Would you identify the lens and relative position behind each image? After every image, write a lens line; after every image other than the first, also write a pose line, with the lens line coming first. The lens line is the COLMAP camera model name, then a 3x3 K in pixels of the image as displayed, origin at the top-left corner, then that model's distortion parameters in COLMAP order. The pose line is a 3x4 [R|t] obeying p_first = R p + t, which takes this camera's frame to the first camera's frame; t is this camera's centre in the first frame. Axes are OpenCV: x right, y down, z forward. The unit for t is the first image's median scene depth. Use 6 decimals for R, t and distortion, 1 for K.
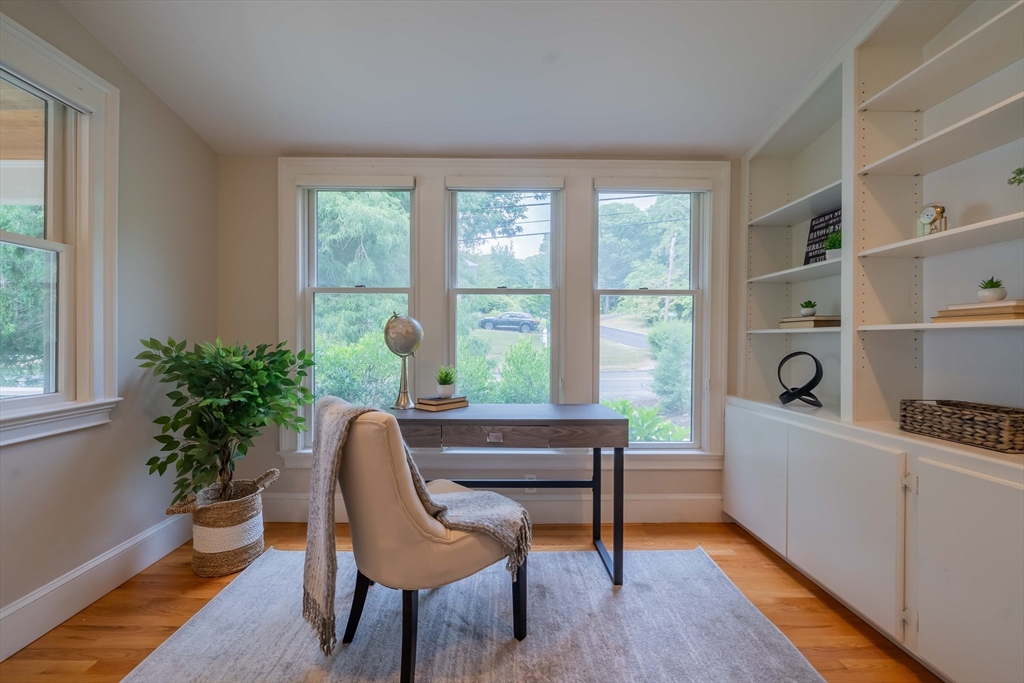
lens RADIAL K [[406.4, 0, 505.0], [0, 406.4, 342.1], [0, 0, 1]] dist [-0.005830, 0.000284]
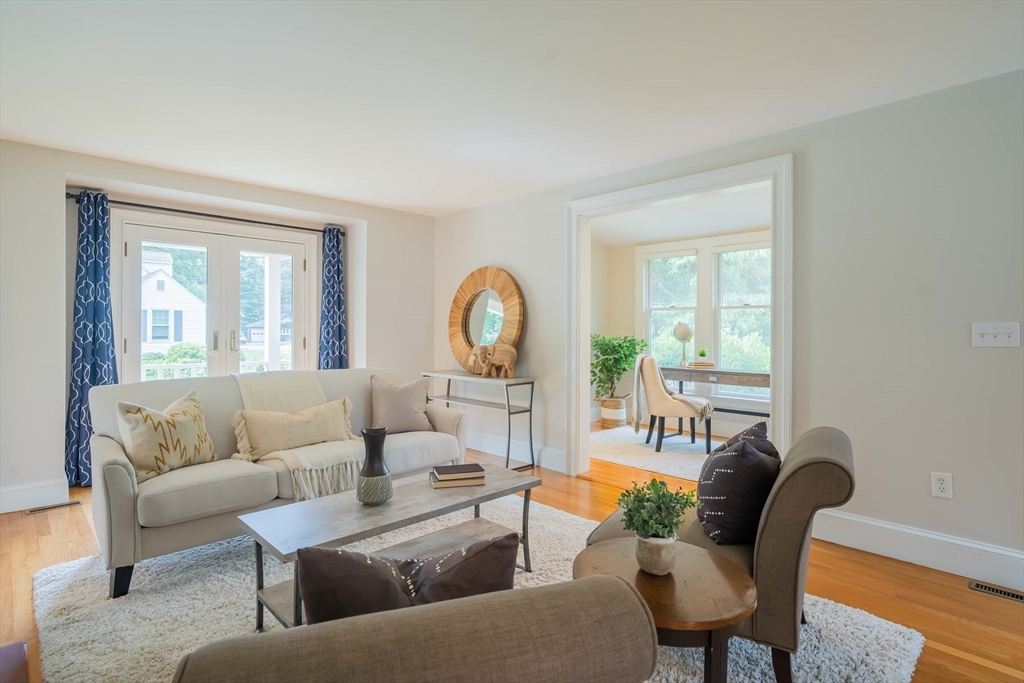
lens RADIAL K [[520.3, 0, 521.4], [0, 520.3, 336.6], [0, 0, 1]] dist [0.000143, -0.000801]
pose [[0.702678, 0.008842, -0.711453, 1.193333], [-0.006211, 0.999961, 0.006293, -0.007238], [0.711481, -0.000003, 0.702706, -1.648549]]
